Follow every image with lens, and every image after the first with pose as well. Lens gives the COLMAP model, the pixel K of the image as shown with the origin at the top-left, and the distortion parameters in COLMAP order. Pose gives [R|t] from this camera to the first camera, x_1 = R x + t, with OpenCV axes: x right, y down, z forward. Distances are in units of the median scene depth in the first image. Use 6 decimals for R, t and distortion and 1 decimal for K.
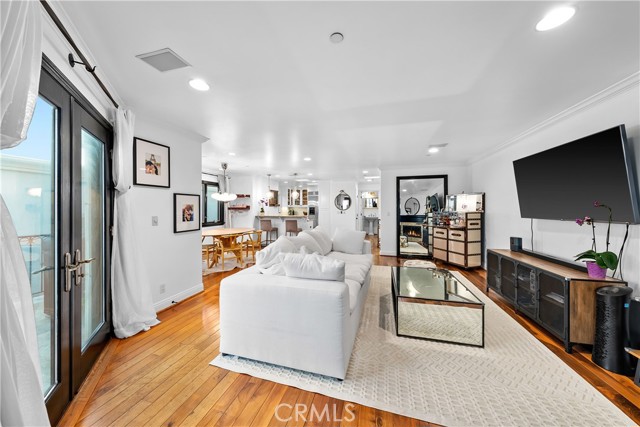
lens RADIAL K [[221.6, 0, 318.8], [0, 221.6, 209.5], [0, 0, 1]] dist [-0.000135, 0.000000]
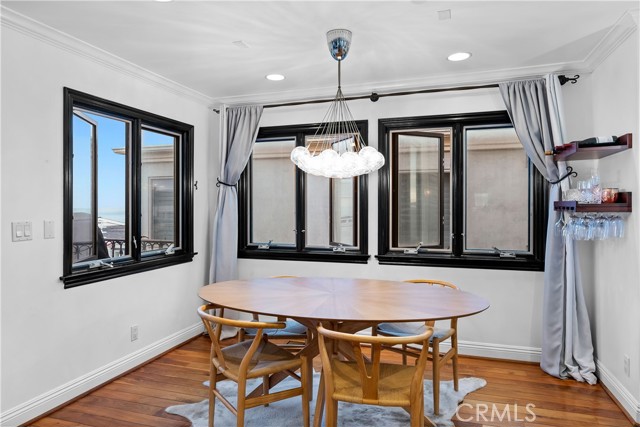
lens RADIAL K [[405.3, 0, 320.8], [0, 405.3, 205.3], [0, 0, 1]] dist [0.000130, 0.000034]
pose [[-0.048289, 0.002121, -0.998831, 0.045345], [-0.001046, 0.999997, 0.002174, -0.006016], [0.998833, 0.001150, -0.048287, 0.744664]]
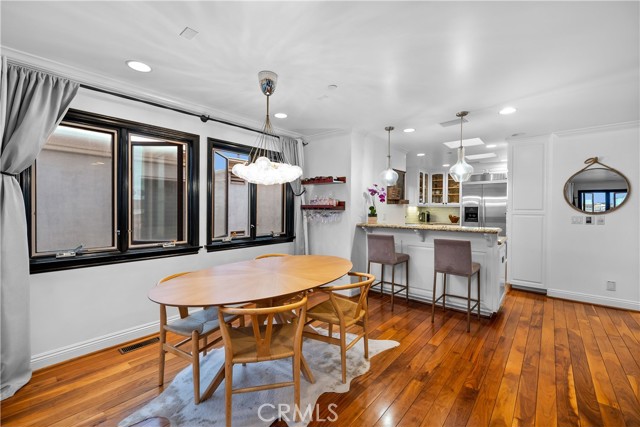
lens RADIAL K [[269.5, 0, 320.5], [0, 269.5, 212.0], [0, 0, 1]] dist [-0.000772, -0.000015]
pose [[0.906039, 0.010585, -0.423061, -0.124137], [-0.008505, 0.999941, 0.006803, 0.000697], [0.423108, -0.002565, 0.906076, 0.481422]]
